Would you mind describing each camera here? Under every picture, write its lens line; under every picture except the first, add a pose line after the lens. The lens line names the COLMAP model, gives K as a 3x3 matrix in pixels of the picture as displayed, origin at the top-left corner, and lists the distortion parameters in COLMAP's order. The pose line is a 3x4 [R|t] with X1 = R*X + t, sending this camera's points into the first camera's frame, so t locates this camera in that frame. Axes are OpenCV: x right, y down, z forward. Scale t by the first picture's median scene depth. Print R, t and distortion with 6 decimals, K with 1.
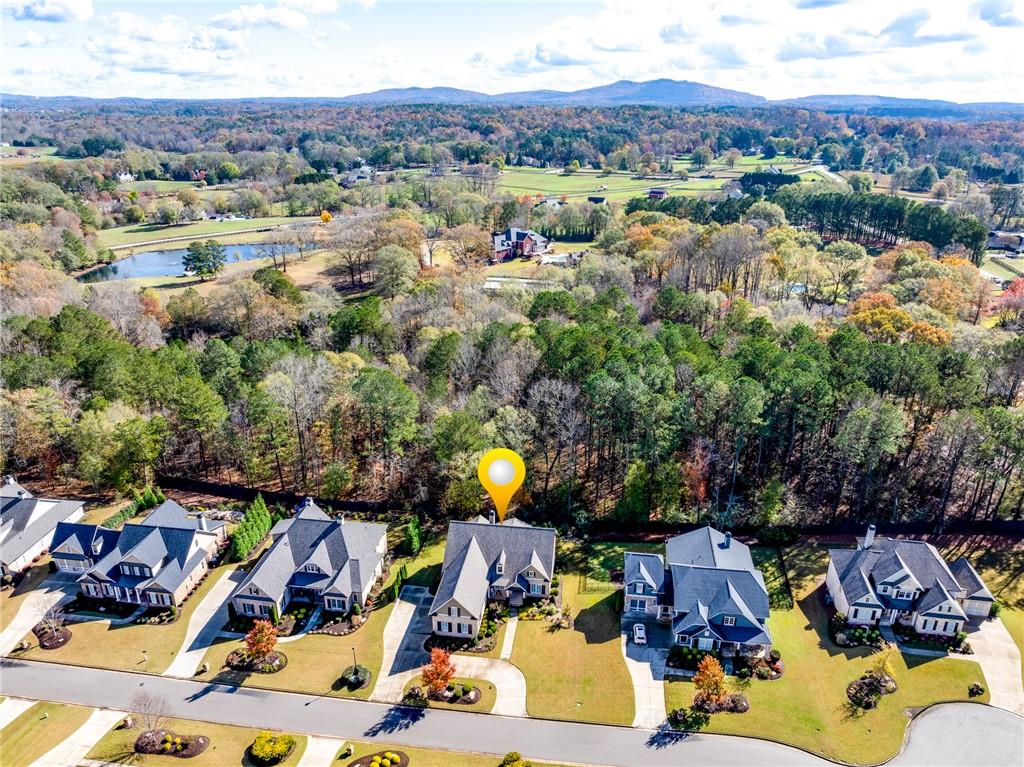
lens RADIAL K [[712.4, 0, 519.0], [0, 712.4, 388.3], [0, 0, 1]] dist [-0.046354, 0.011594]
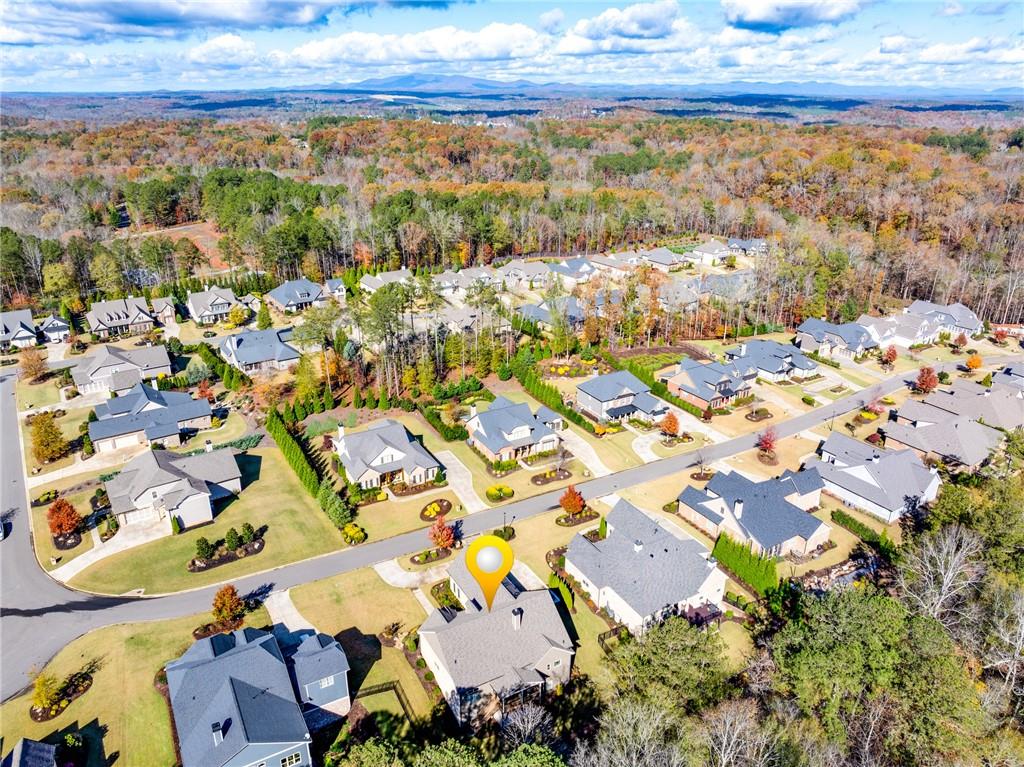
lens RADIAL K [[712.4, 0, 509.0], [0, 712.4, 393.0], [0, 0, 1]] dist [-0.046354, 0.011594]
pose [[-0.796074, 0.227034, -0.561001, 0.403306], [-0.234426, 0.738923, 0.631694, -0.568960], [0.557953, 0.634388, -0.535014, 1.412243]]
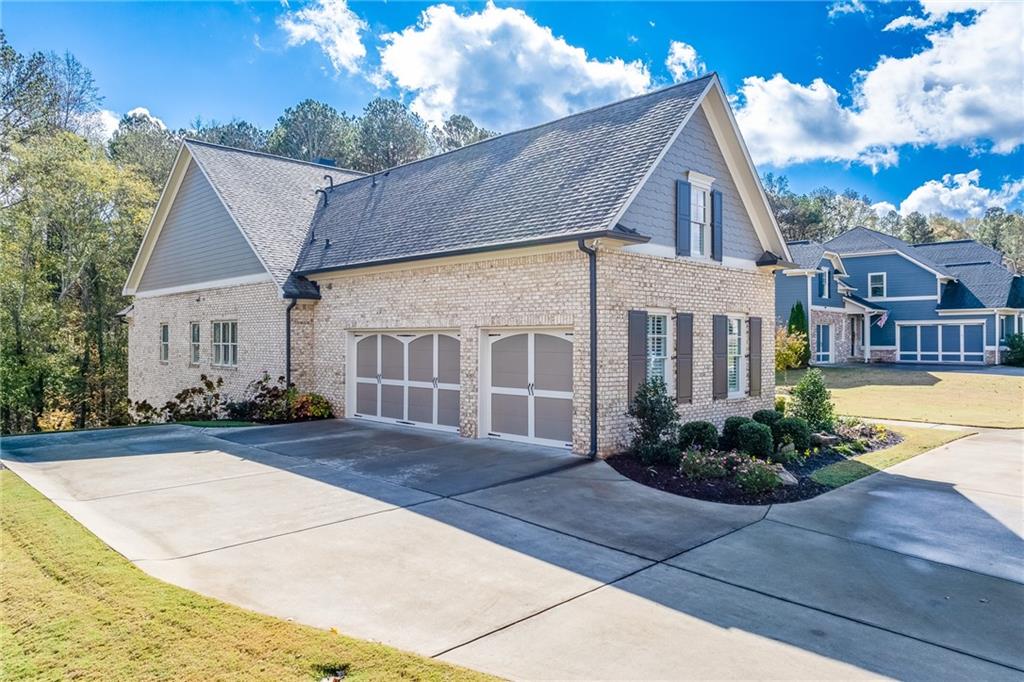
lens RADIAL K [[719.9, 0, 516.8], [0, 719.9, 334.5], [0, 0, 1]] dist [-0.041065, 0.000096]
pose [[0.611575, 0.002561, 0.791182, -0.220362], [0.300015, 0.924561, -0.234900, 0.347591], [-0.732098, 0.381025, 0.564670, 0.923287]]
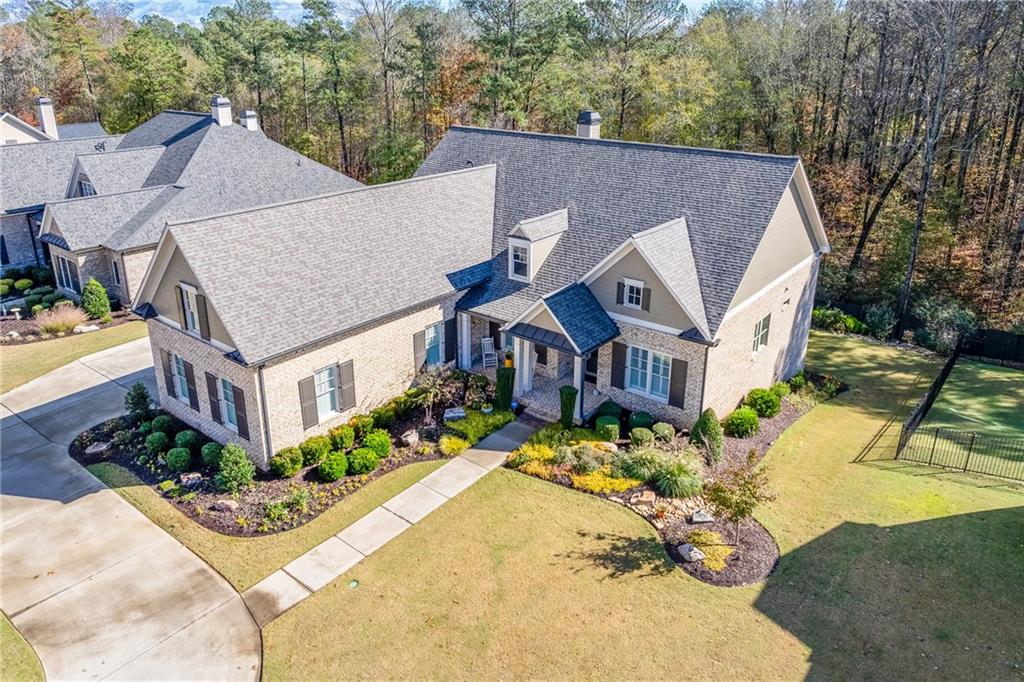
lens RADIAL K [[719.9, 0, 515.8], [0, 719.9, 296.1], [0, 0, 1]] dist [-0.041065, 0.000096]
pose [[0.861370, 0.165537, -0.480248, 0.097288], [-0.193567, 0.981046, -0.009023, 0.283659], [0.469652, 0.100732, 0.877086, 0.824630]]
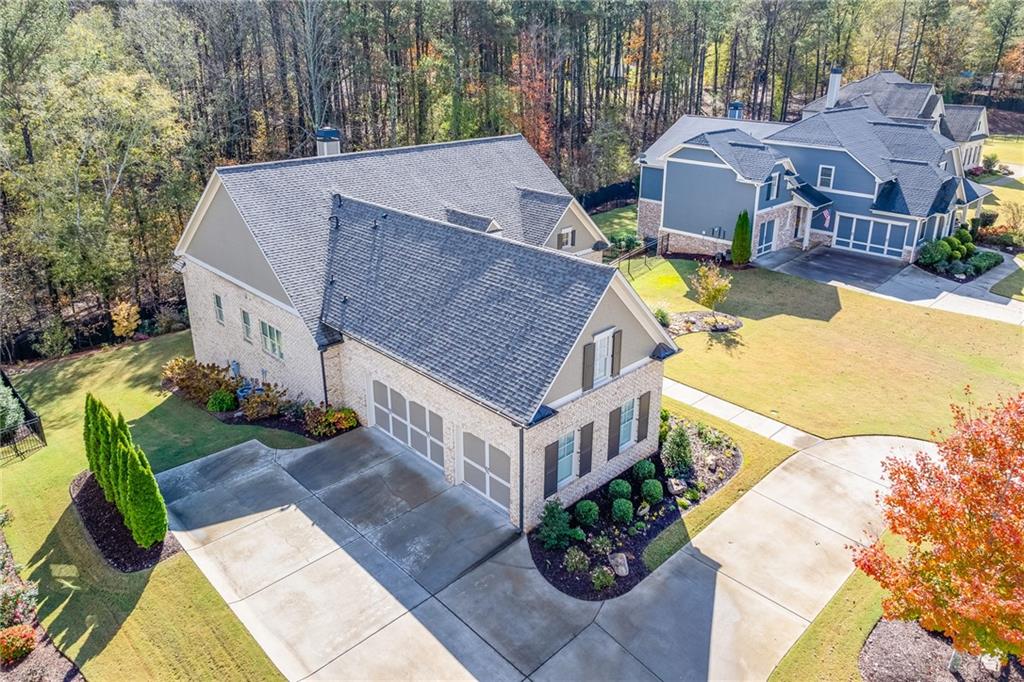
lens RADIAL K [[719.9, 0, 517.0], [0, 719.9, 292.1], [0, 0, 1]] dist [-0.041065, 0.000096]
pose [[0.619012, -0.258796, 0.741518, -0.250750], [0.297211, 0.951124, 0.083841, 0.262501], [-0.726973, 0.168489, 0.665674, 0.845453]]
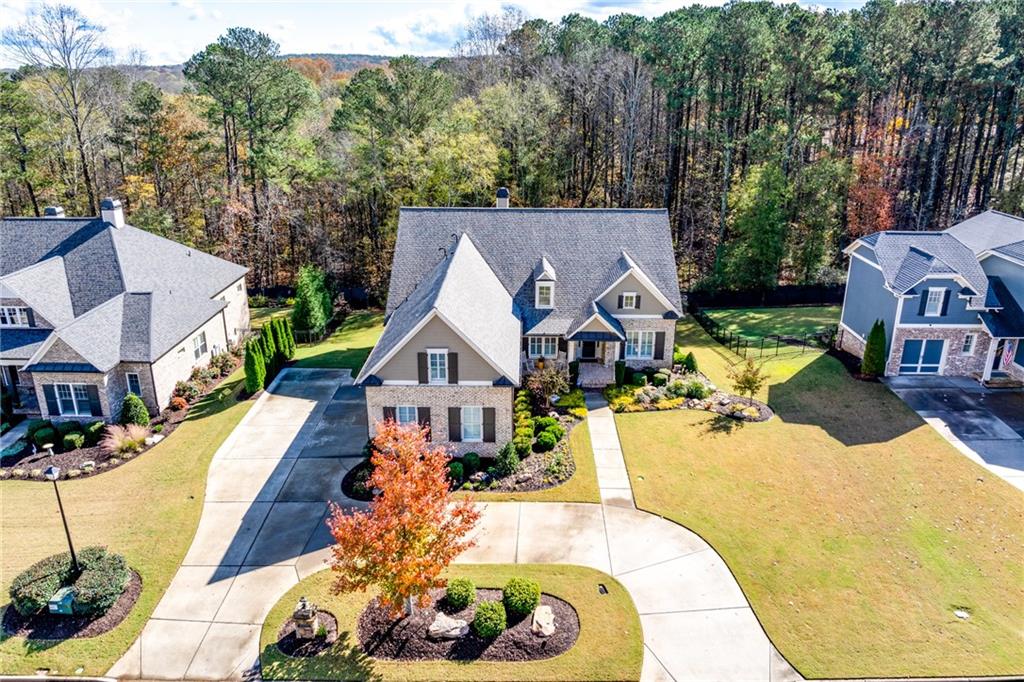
lens RADIAL K [[719.9, 0, 517.5], [0, 719.9, 319.1], [0, 0, 1]] dist [-0.041065, 0.000096]
pose [[0.992726, -0.039669, 0.113671, -0.088884], [0.046502, 0.997227, -0.058106, 0.304000], [-0.111050, 0.062969, 0.991818, 0.660726]]
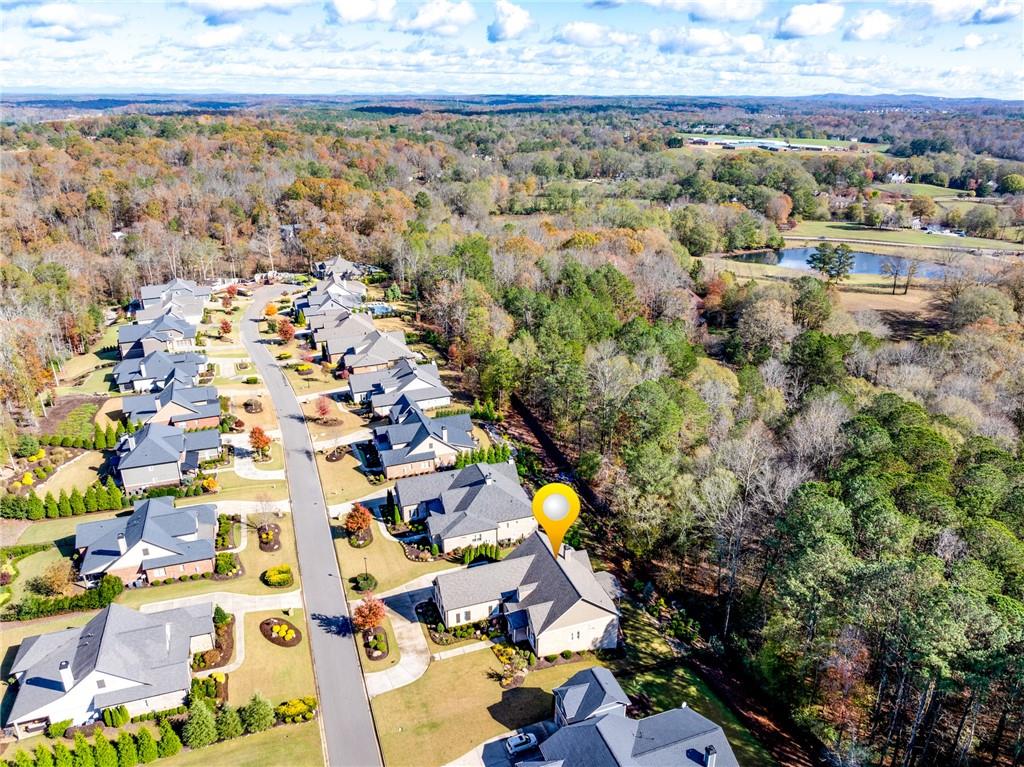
lens RADIAL K [[712.4, 0, 516.8], [0, 712.4, 376.8], [0, 0, 1]] dist [-0.046354, 0.011594]
pose [[0.467069, 0.322717, -0.823225, 0.684853], [-0.336517, 0.925834, 0.172013, -0.181966], [0.817681, 0.196687, 0.541028, 0.456686]]
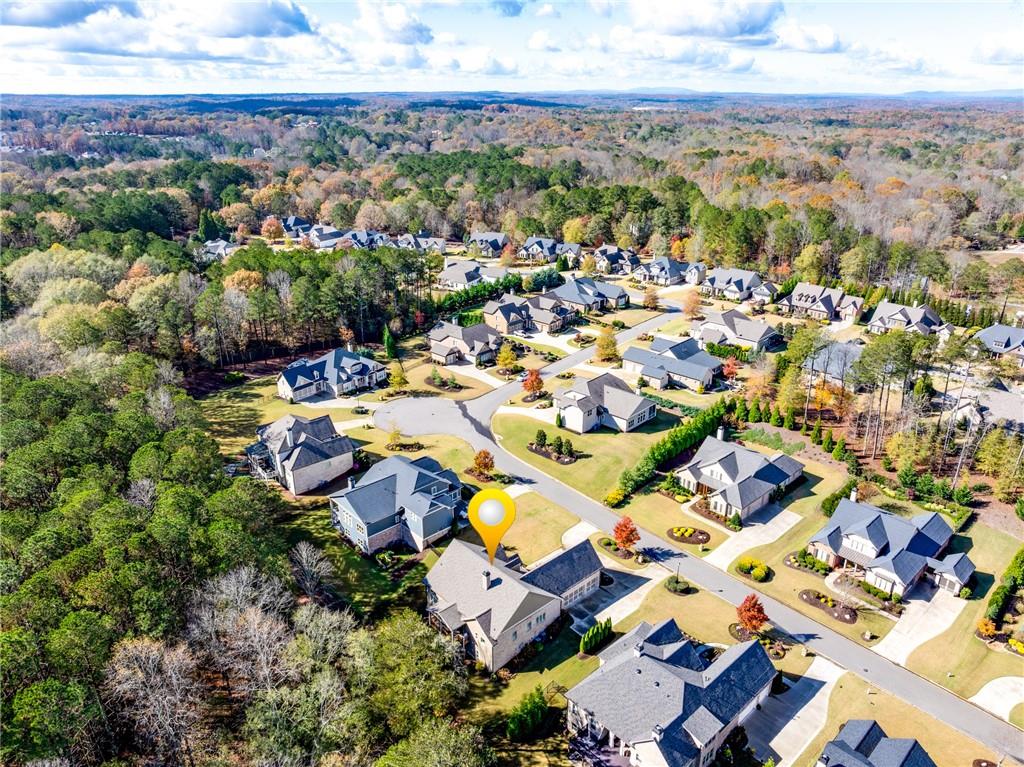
lens RADIAL K [[712.4, 0, 516.5], [0, 712.4, 385.4], [0, 0, 1]] dist [-0.046354, 0.011594]
pose [[-0.768132, -0.250265, 0.589356, -0.586568], [0.233502, 0.747571, 0.621783, -0.593882], [-0.596196, 0.615227, -0.515796, 1.434577]]
